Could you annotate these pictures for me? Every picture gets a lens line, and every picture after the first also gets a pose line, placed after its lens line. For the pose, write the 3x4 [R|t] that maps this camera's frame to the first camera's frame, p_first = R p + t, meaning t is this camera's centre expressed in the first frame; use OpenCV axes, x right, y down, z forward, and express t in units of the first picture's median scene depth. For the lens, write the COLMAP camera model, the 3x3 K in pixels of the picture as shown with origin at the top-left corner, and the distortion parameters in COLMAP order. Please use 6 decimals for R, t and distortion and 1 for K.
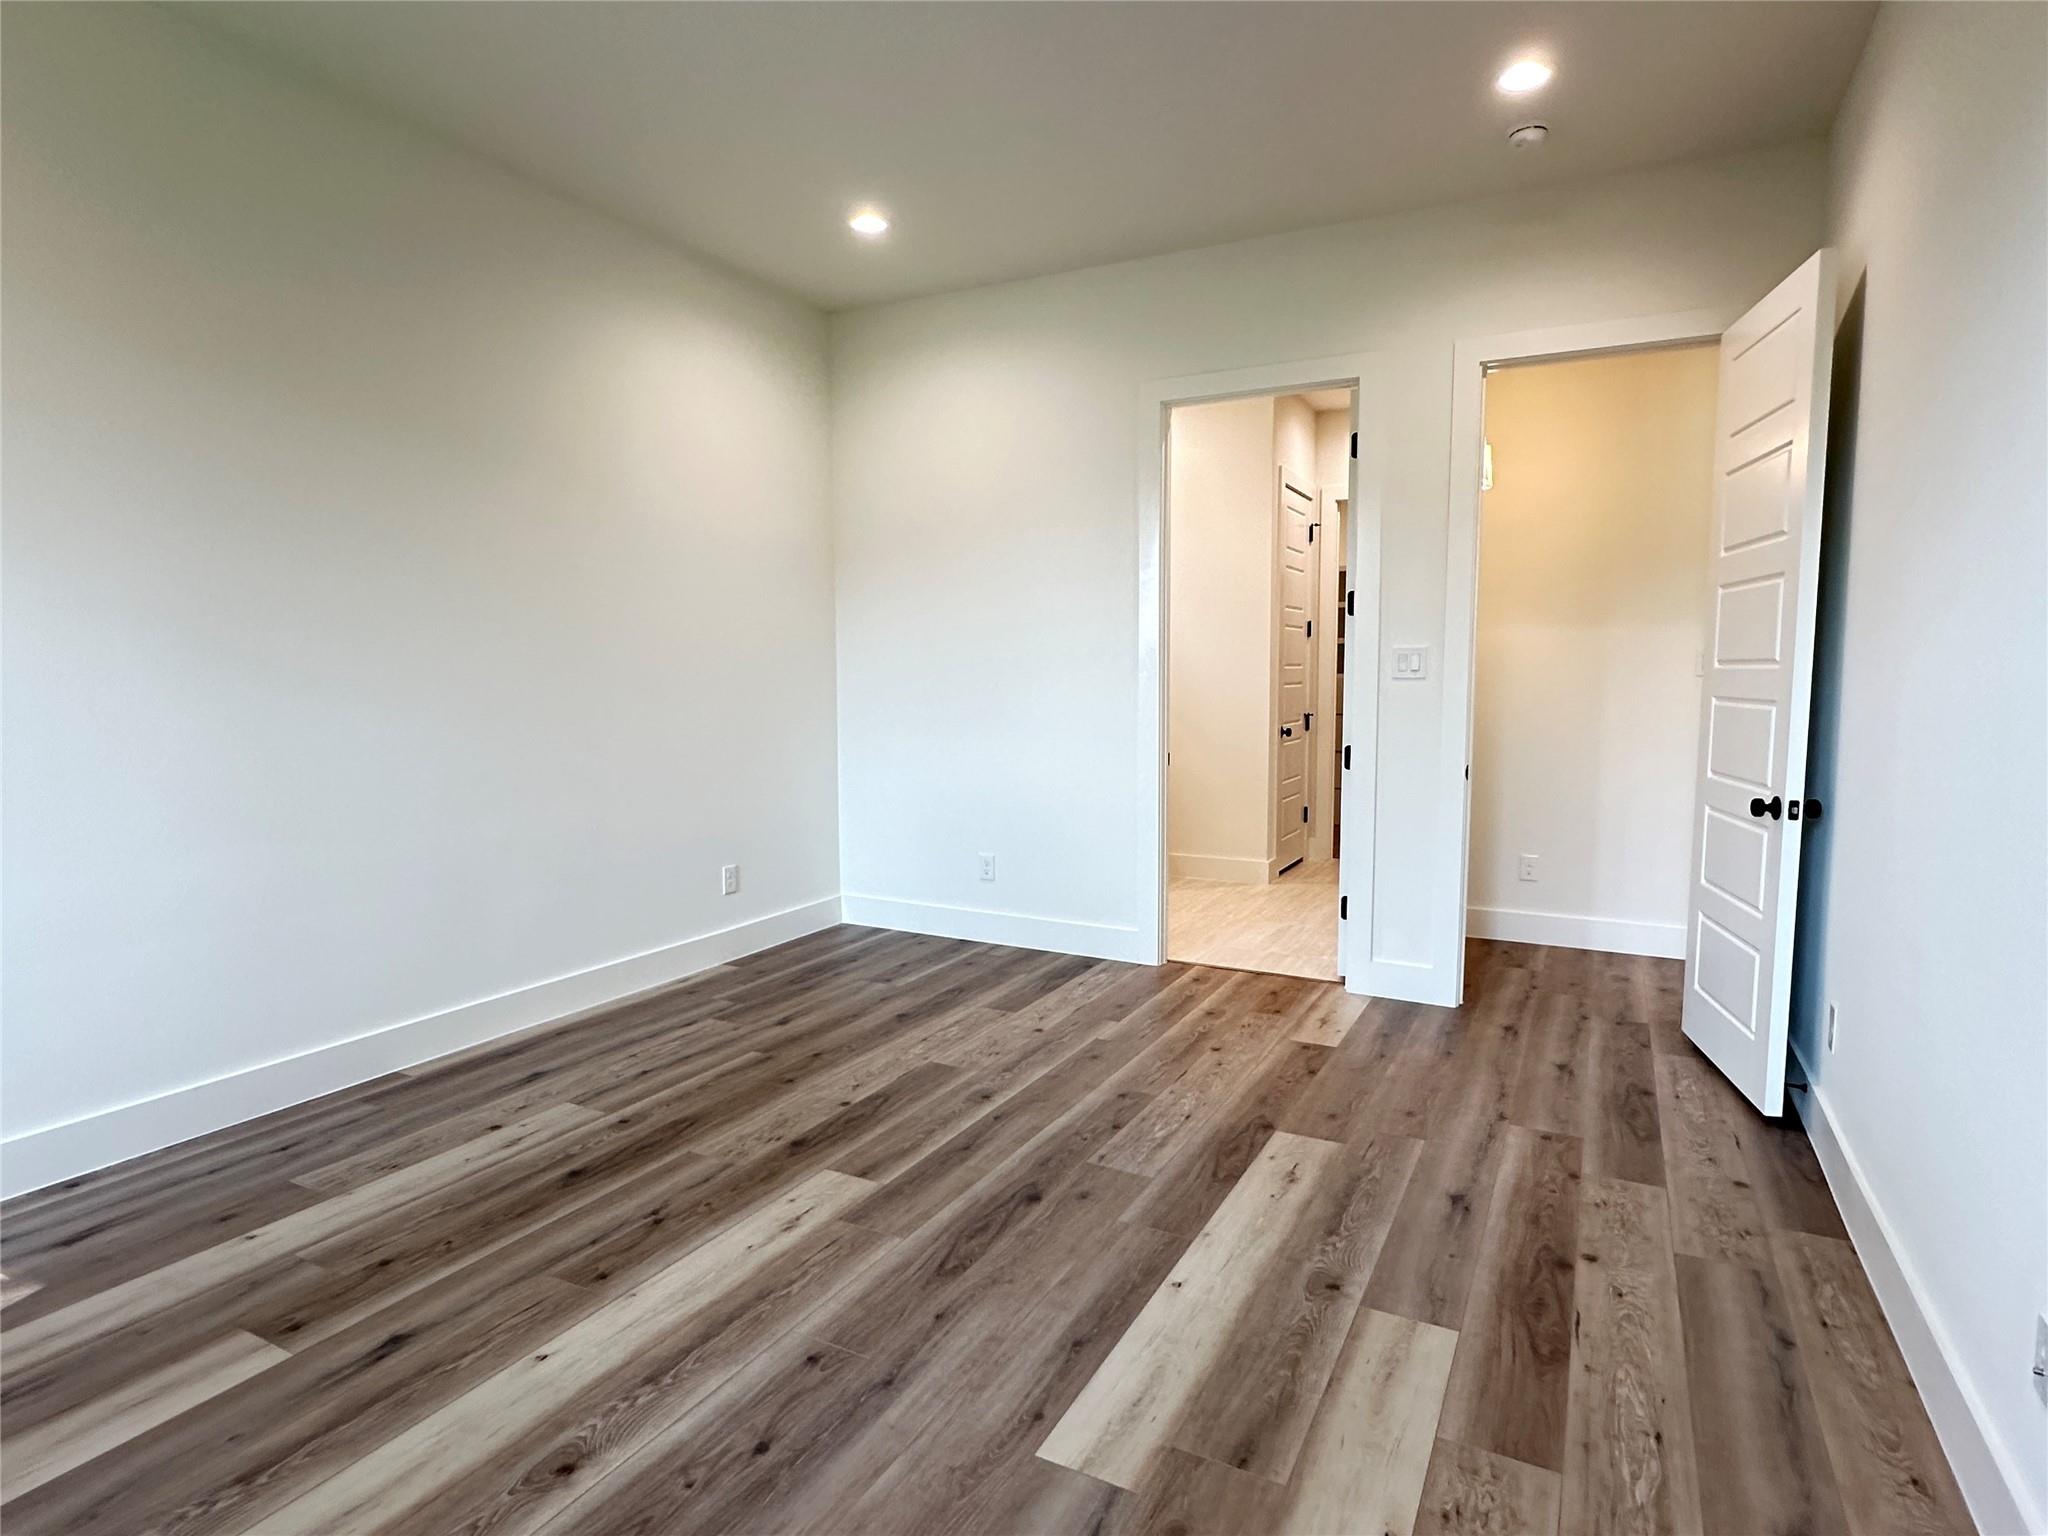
lens RADIAL K [[1111.3, 0, 1029.5], [0, 1111.3, 769.7], [0, 0, 1]] dist [-0.011560, 0.001926]
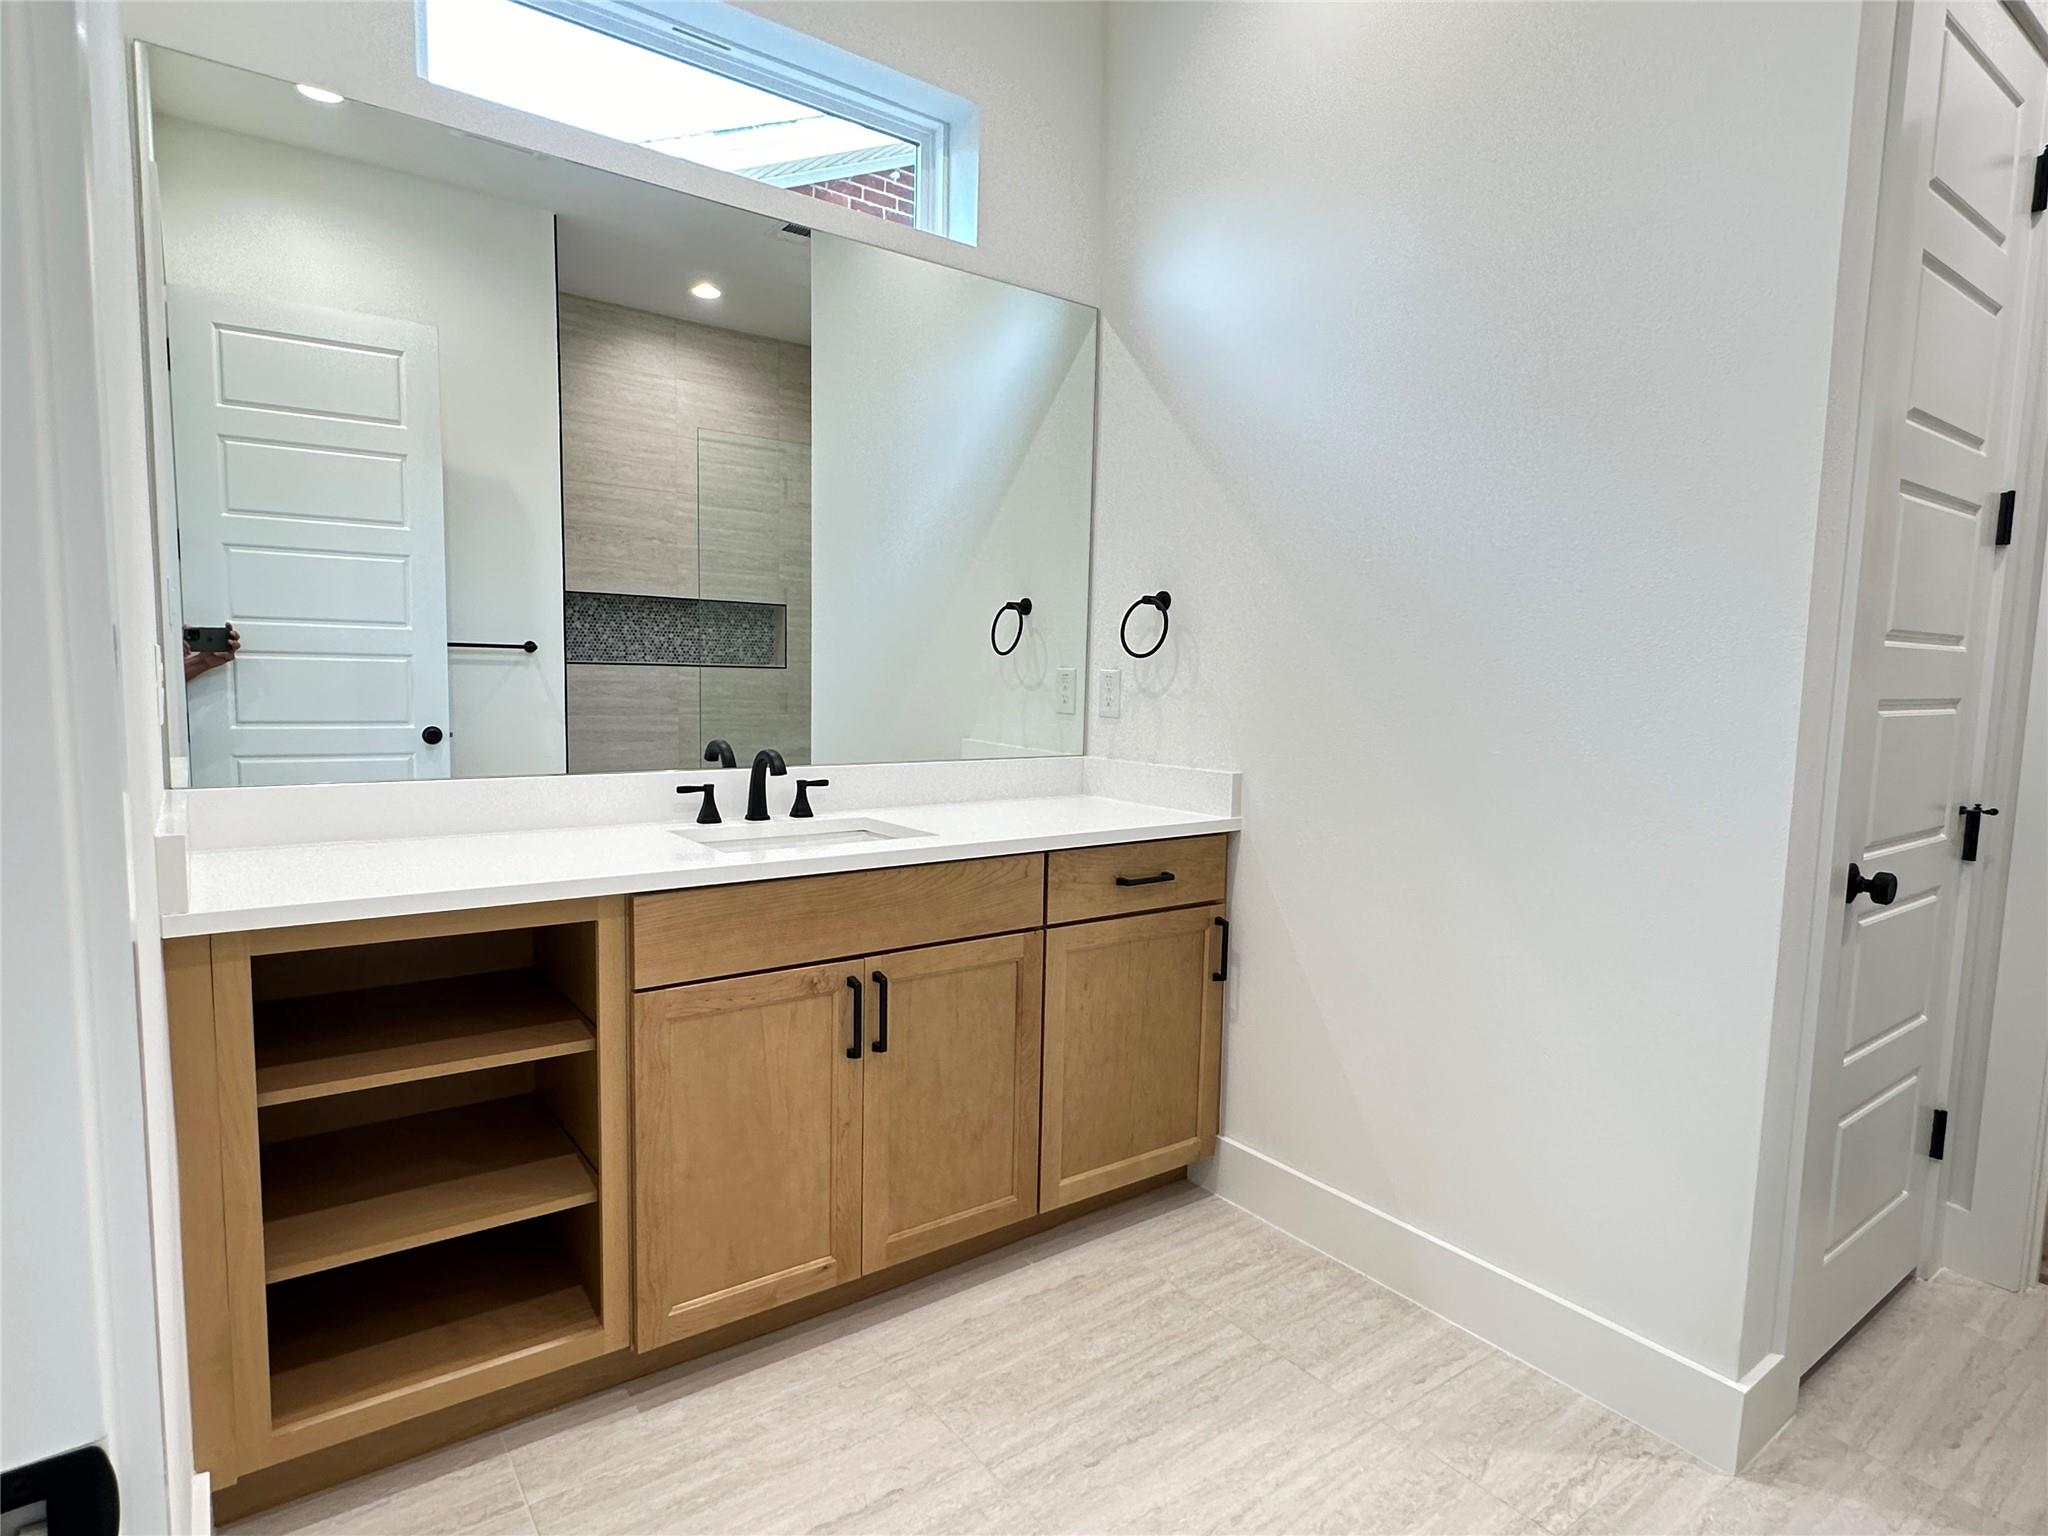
lens RADIAL K [[1111.3, 0, 1079.6], [0, 1111.3, 730.9], [0, 0, 1]] dist [-0.011560, 0.001926]
pose [[0.901494, 0.069909, -0.427109, 0.164475], [-0.070188, 0.997419, 0.015112, -0.060128], [0.427063, 0.016355, 0.904074, 0.650969]]
